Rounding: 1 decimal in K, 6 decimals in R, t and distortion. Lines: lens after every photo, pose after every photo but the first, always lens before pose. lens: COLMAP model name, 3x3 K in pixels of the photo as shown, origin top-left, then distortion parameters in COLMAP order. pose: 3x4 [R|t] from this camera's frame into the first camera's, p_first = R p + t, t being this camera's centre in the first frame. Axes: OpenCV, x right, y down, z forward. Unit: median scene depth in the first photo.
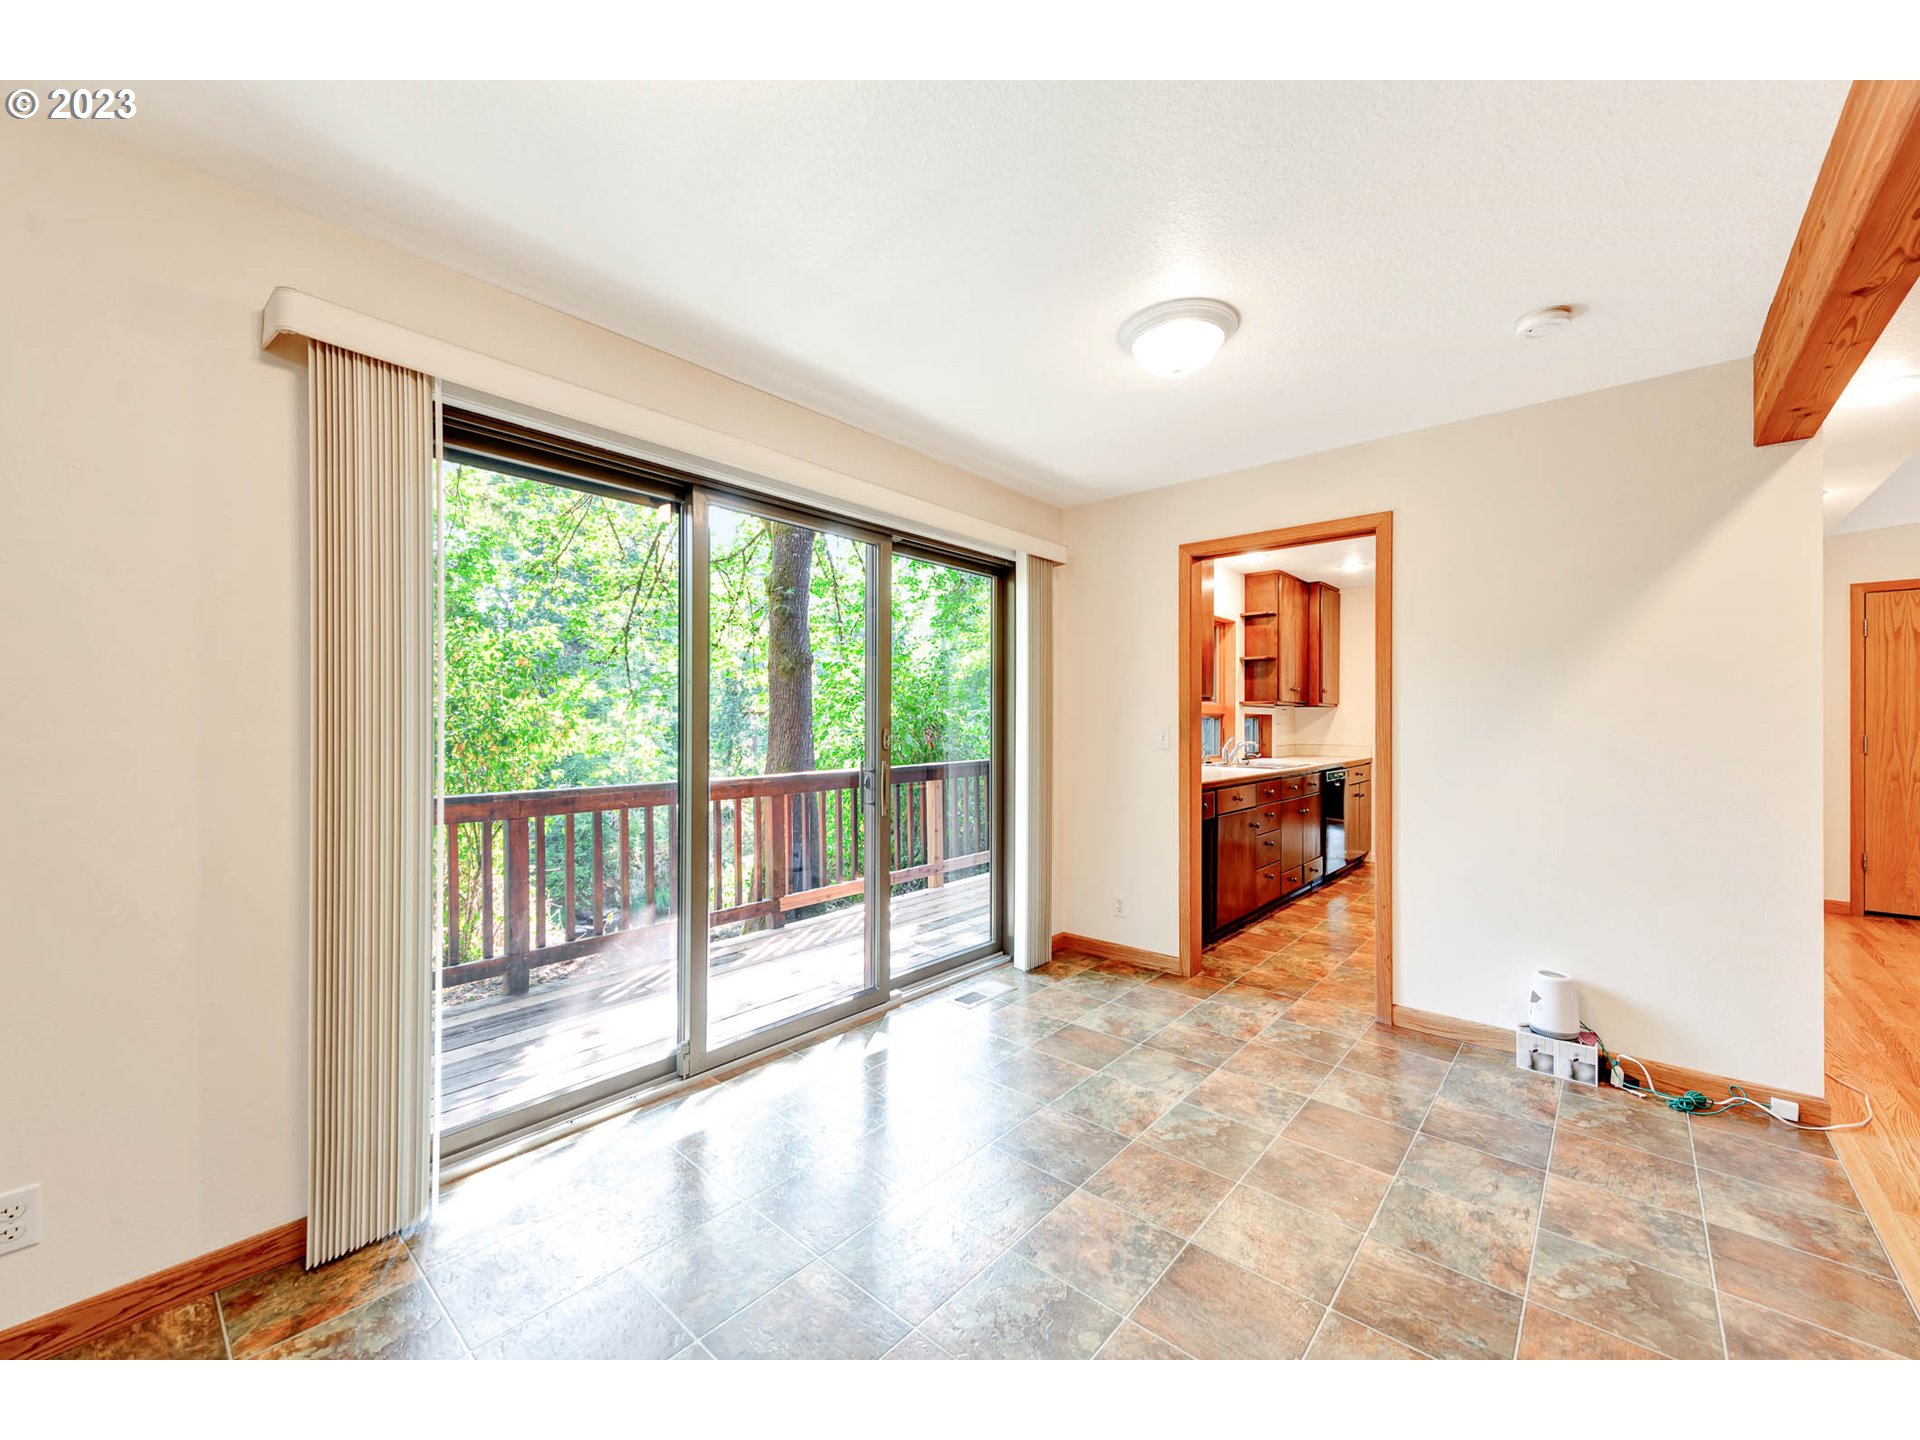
lens RADIAL K [[763.9, 0, 963.1], [0, 763.9, 715.6], [0, 0, 1]] dist [0.012443, -0.001065]
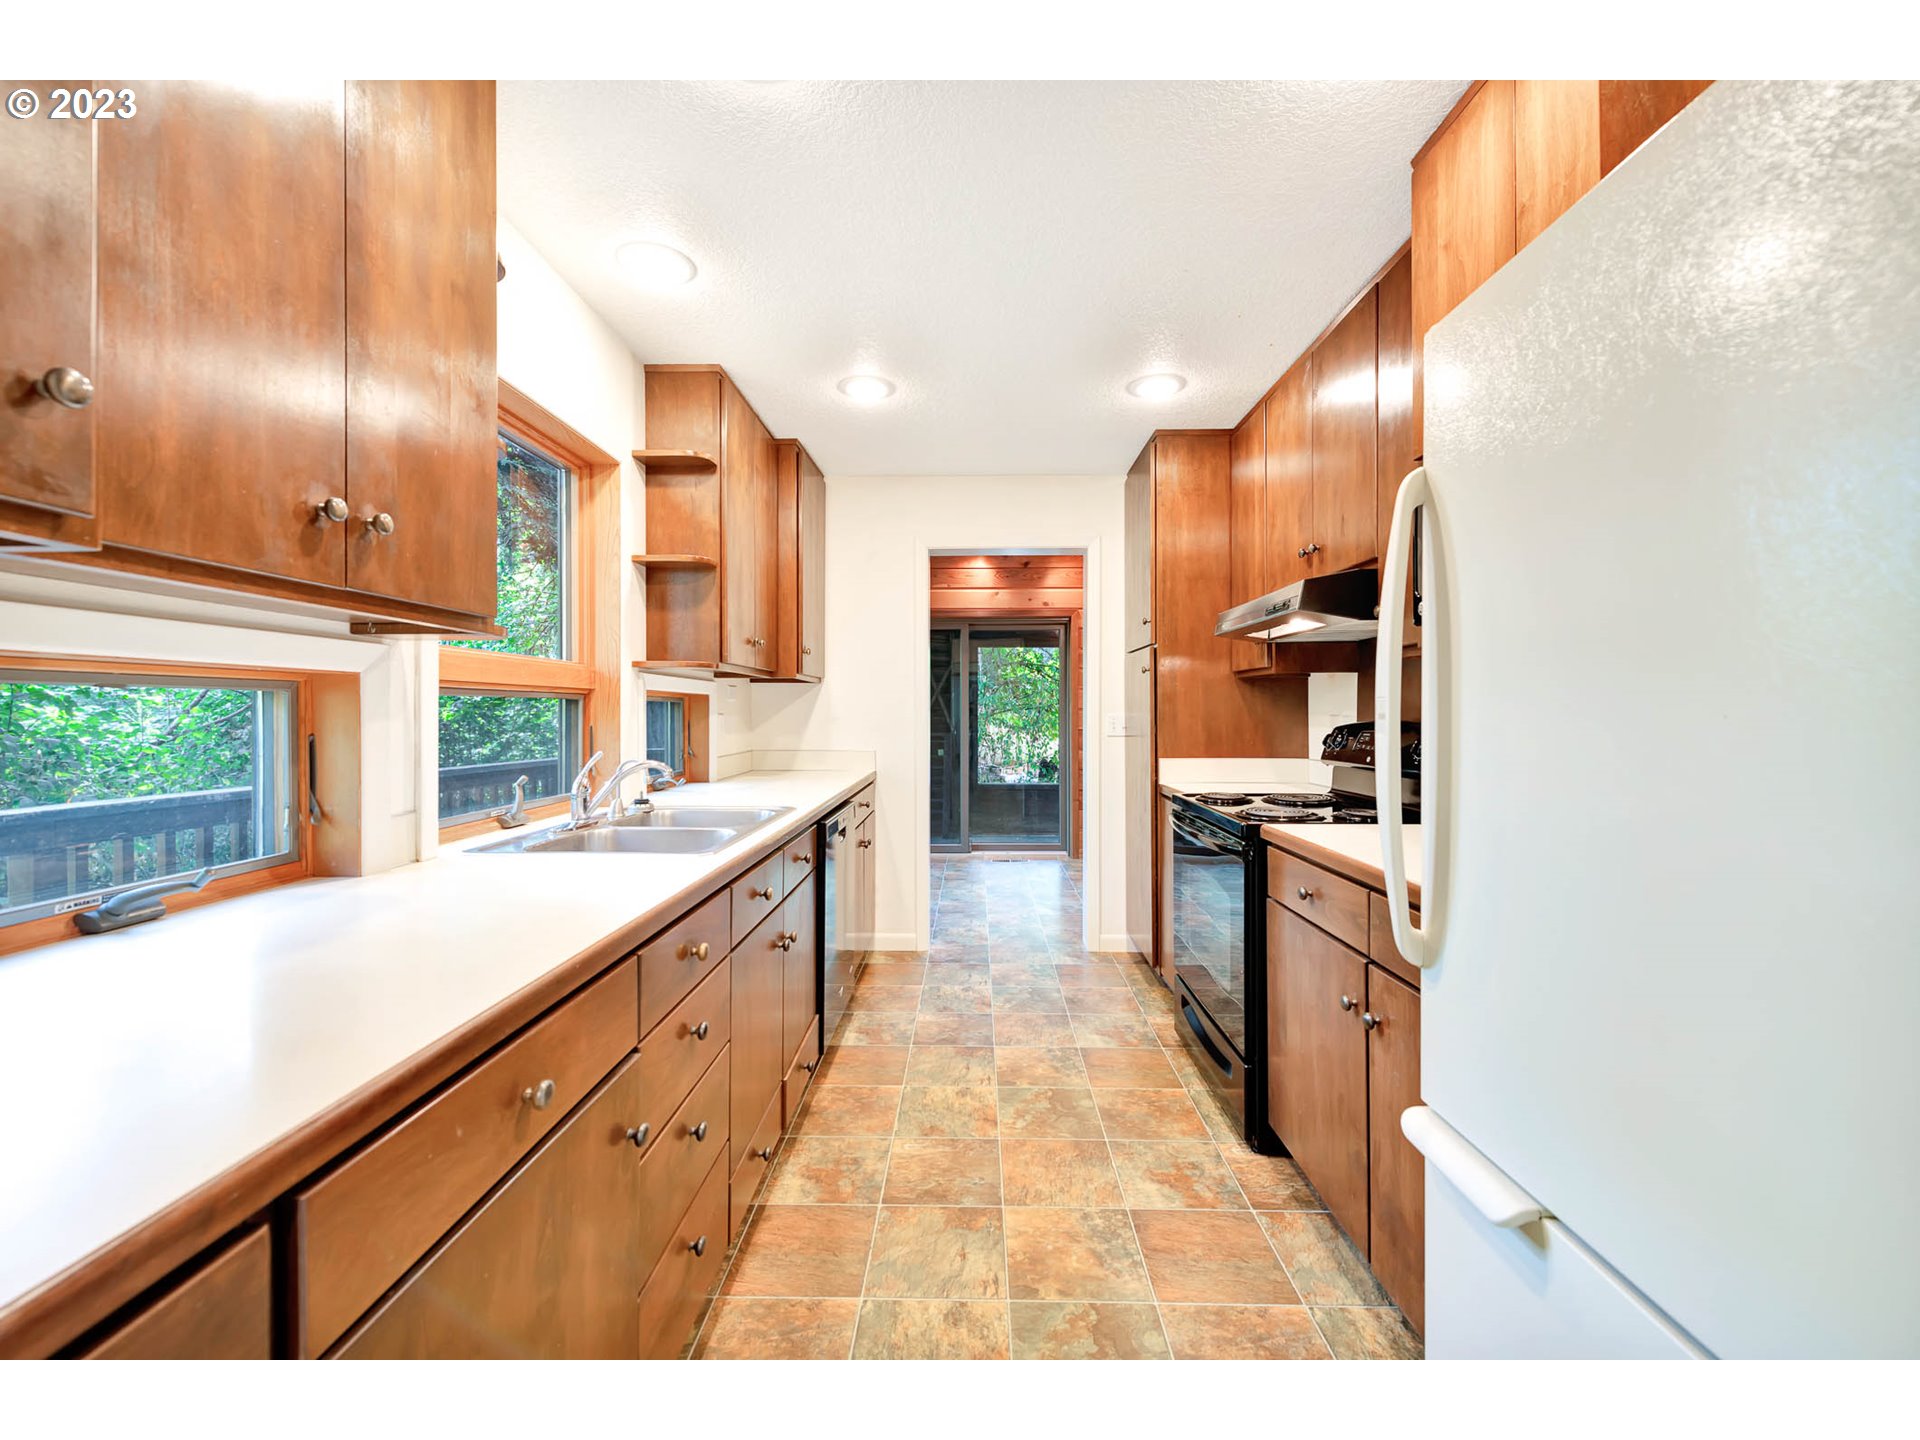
lens RADIAL K [[763.9, 0, 961.4], [0, 763.9, 709.8], [0, 0, 1]] dist [0.012443, -0.001065]
pose [[0.769191, 0.001415, 0.639017, 0.193082], [-0.005409, 0.999976, 0.004296, 0.004964], [-0.638996, -0.006762, 0.769180, 0.467786]]
